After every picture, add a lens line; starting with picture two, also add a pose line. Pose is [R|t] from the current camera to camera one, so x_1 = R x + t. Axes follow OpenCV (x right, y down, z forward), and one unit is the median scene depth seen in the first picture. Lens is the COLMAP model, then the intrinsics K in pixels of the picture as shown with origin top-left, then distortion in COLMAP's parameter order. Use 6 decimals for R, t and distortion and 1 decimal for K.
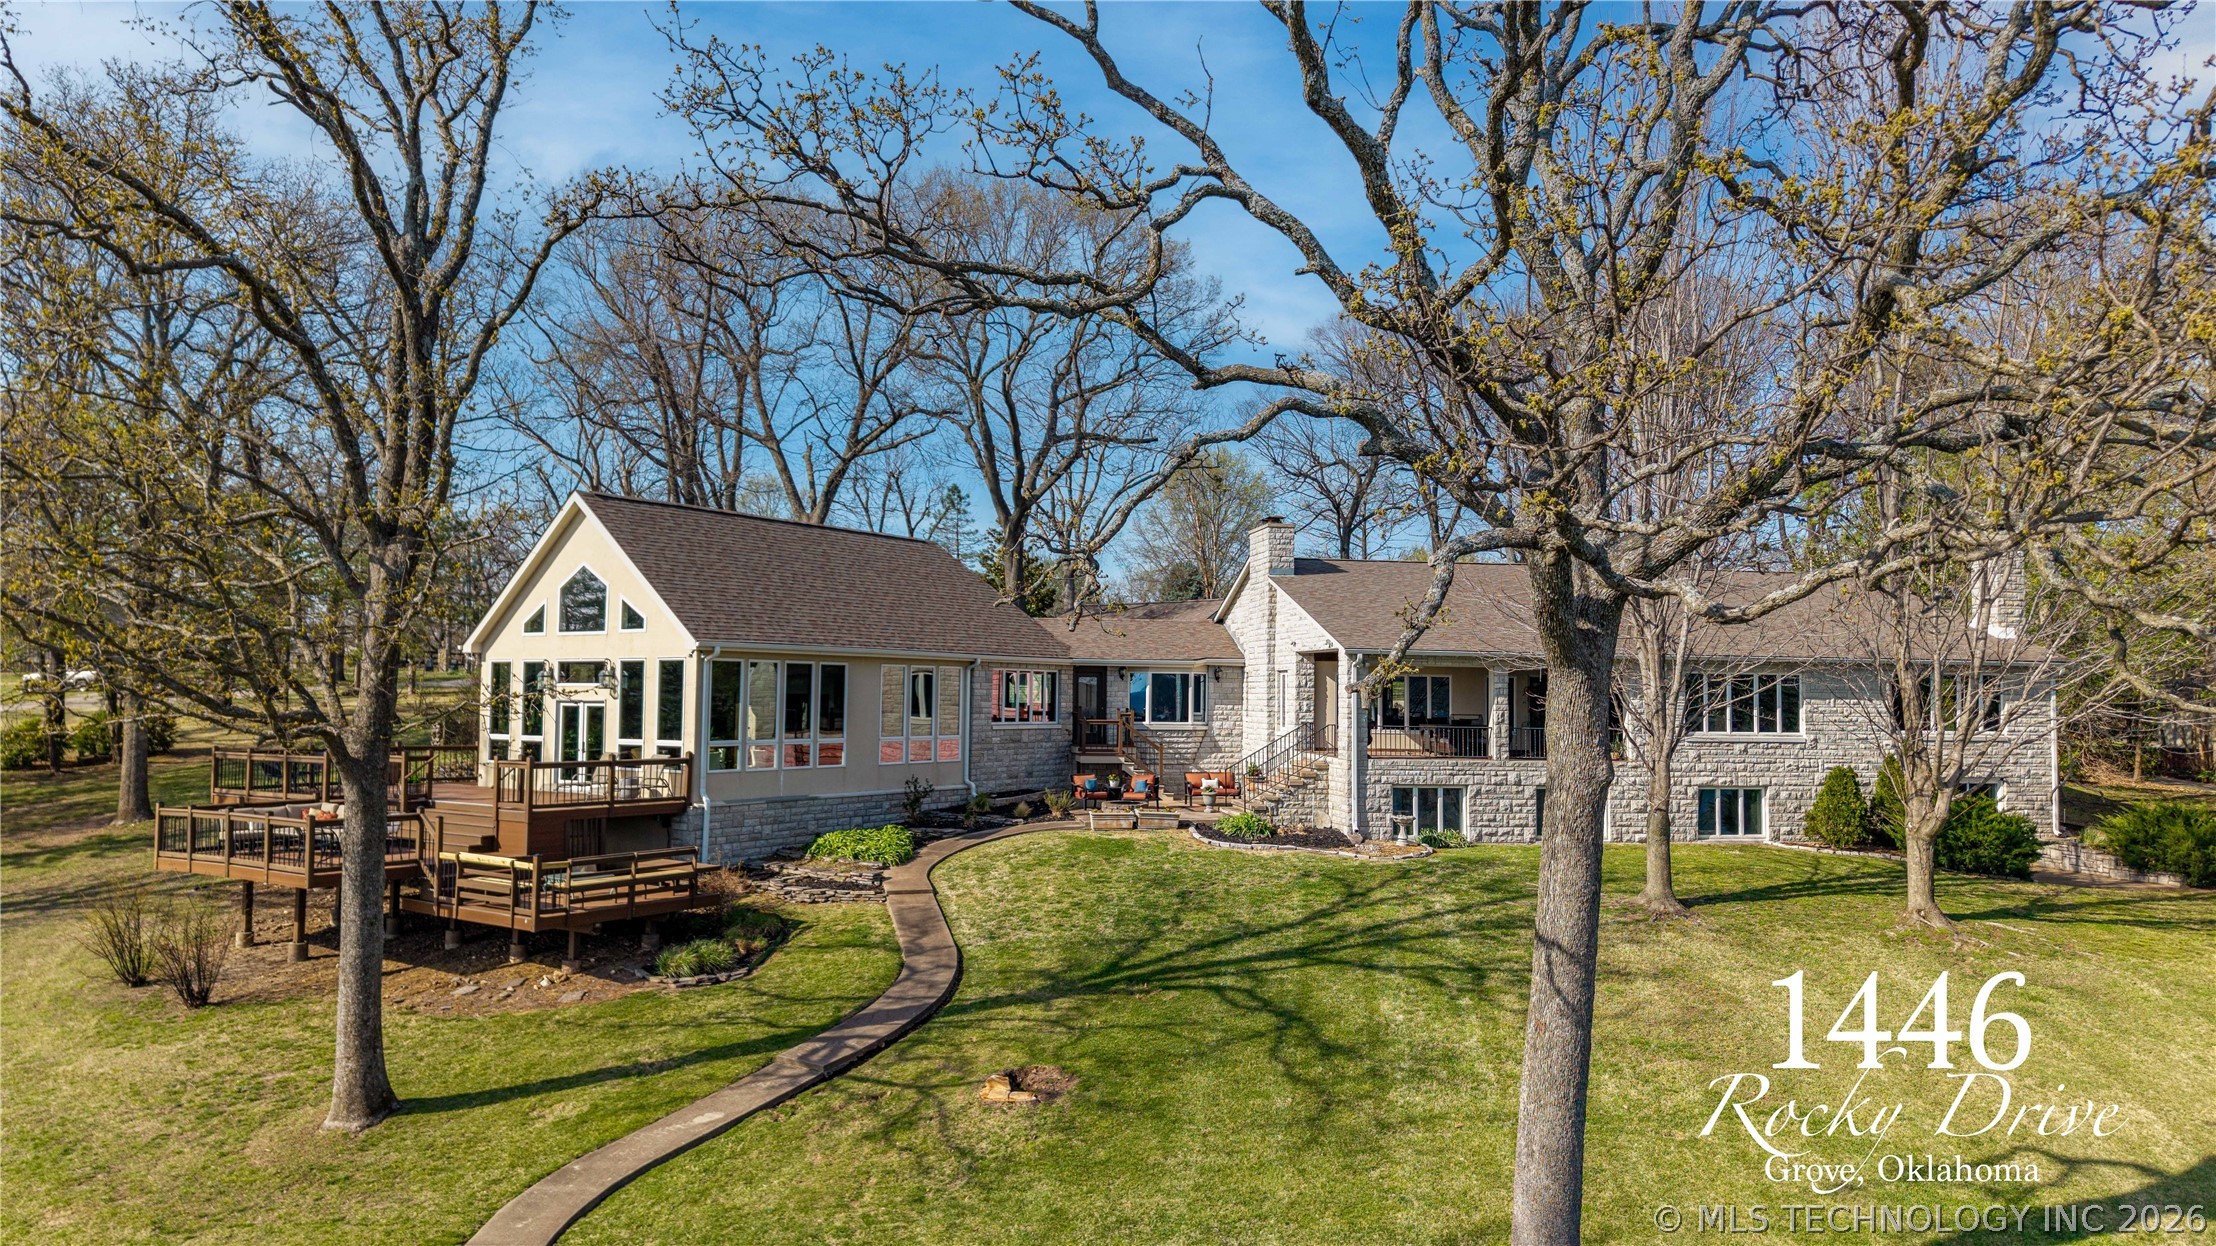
lens RADIAL K [[1561.3, 0, 1030.7], [0, 1561.3, 591.7], [0, 0, 1]] dist [0.021409, -0.004101]
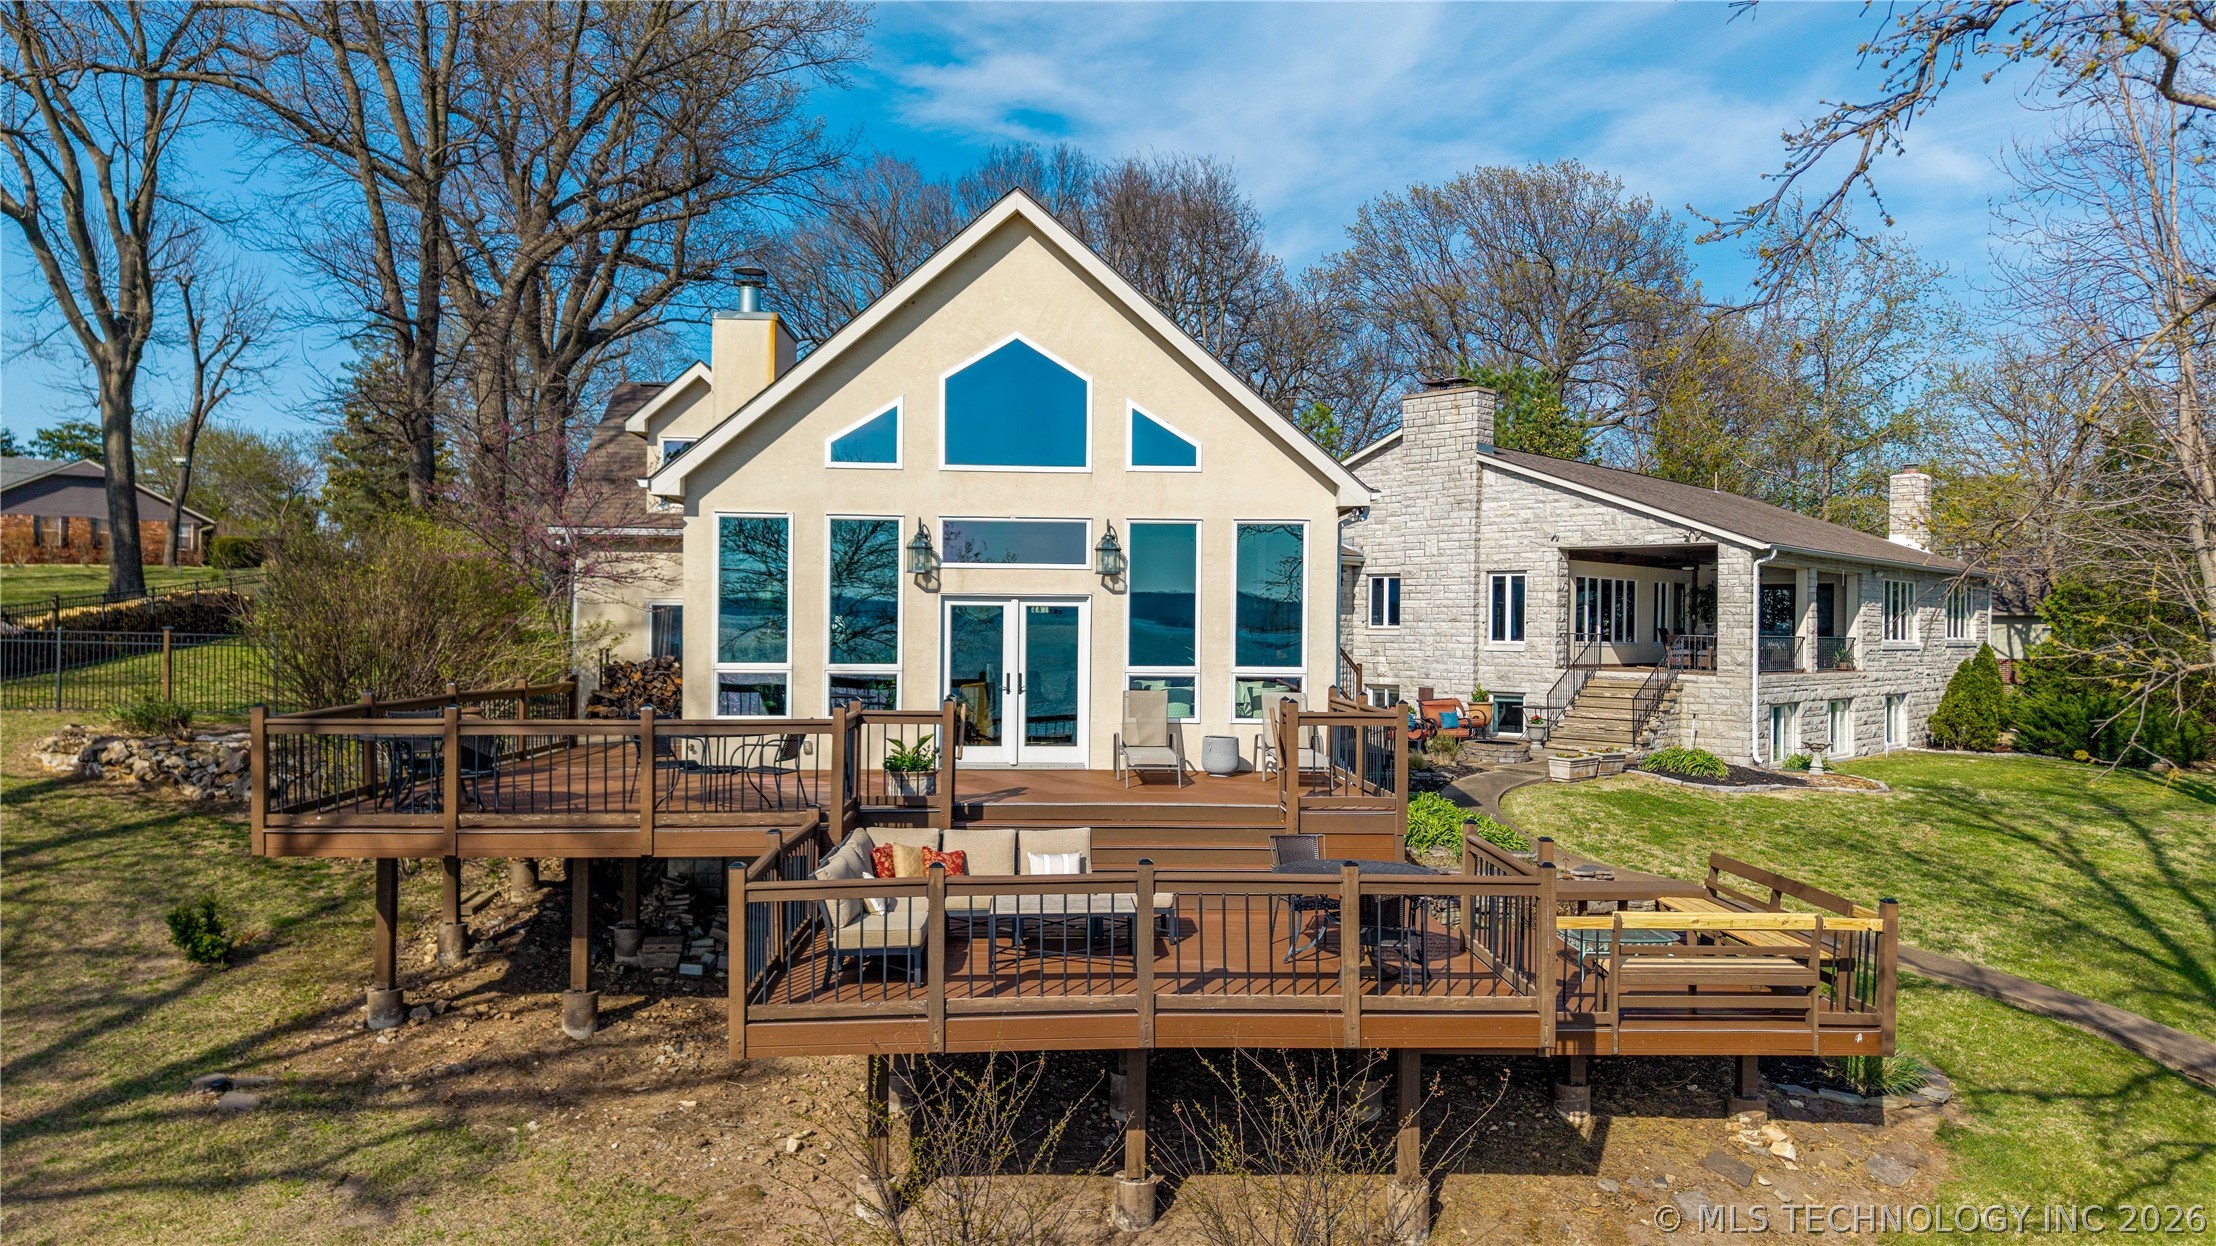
lens RADIAL K [[1602.0, 0, 1100.7], [0, 1602.0, 630.4], [0, 0, 1]] dist [0.079413, -0.001366]
pose [[0.758721, -0.004451, 0.651400, -0.593948], [-0.042944, 0.997460, 0.056835, 0.047202], [-0.649999, -0.071096, 0.756602, 0.552953]]
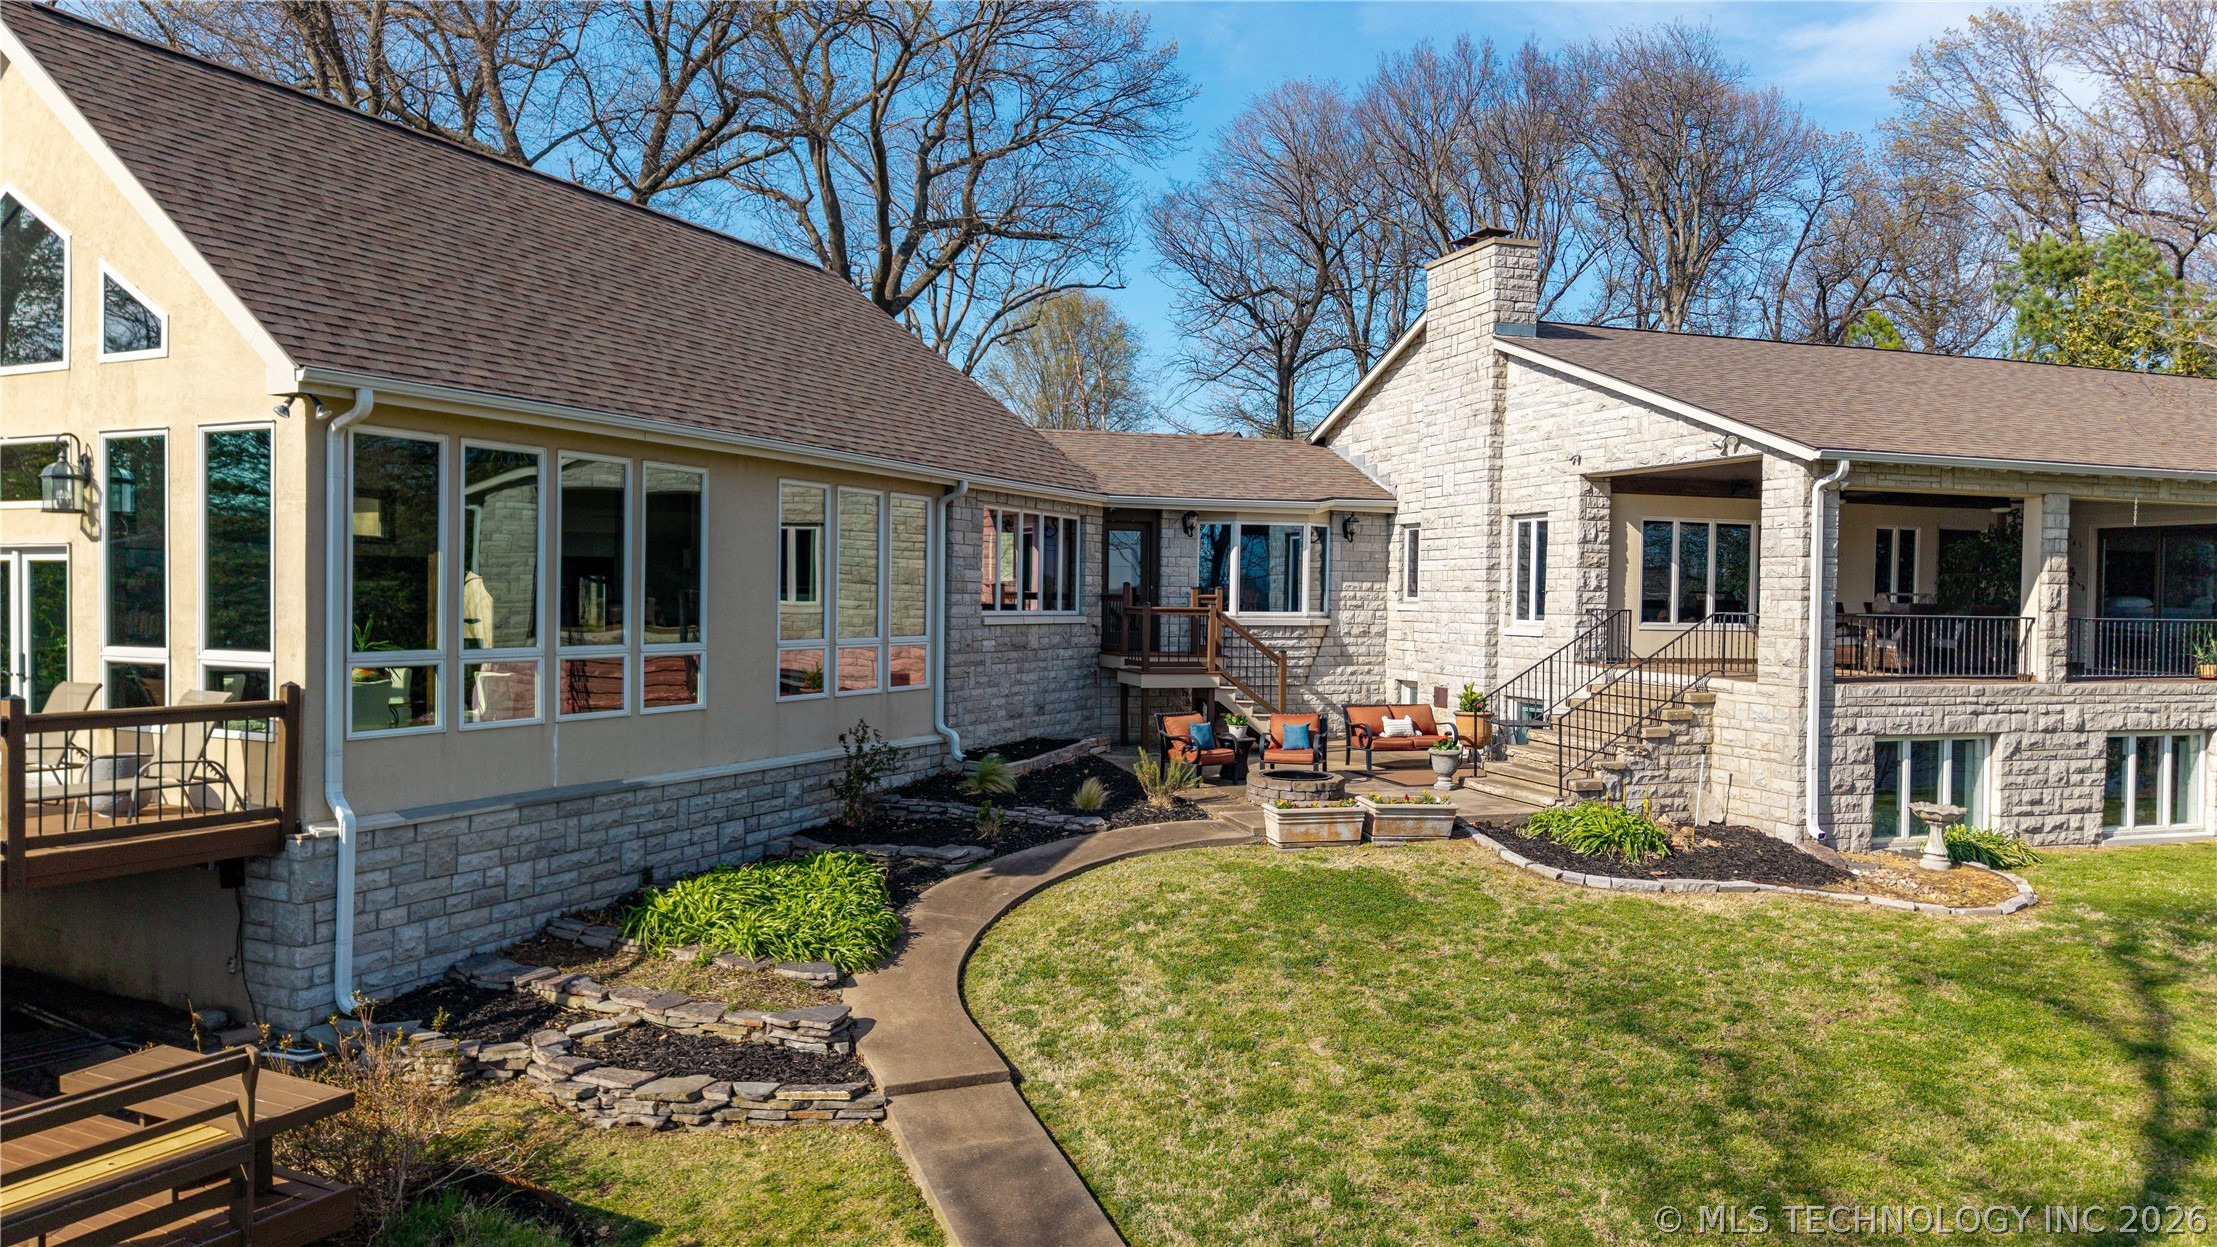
lens RADIAL K [[1531.5, 0, 1053.7], [0, 1531.5, 627.8], [0, 0, 1]] dist [0.000615, -0.003538]
pose [[0.985177, -0.001143, 0.171539, -0.095374], [-0.013663, 0.996278, 0.085104, 0.051715], [-0.170998, -0.086186, 0.981495, 0.563109]]
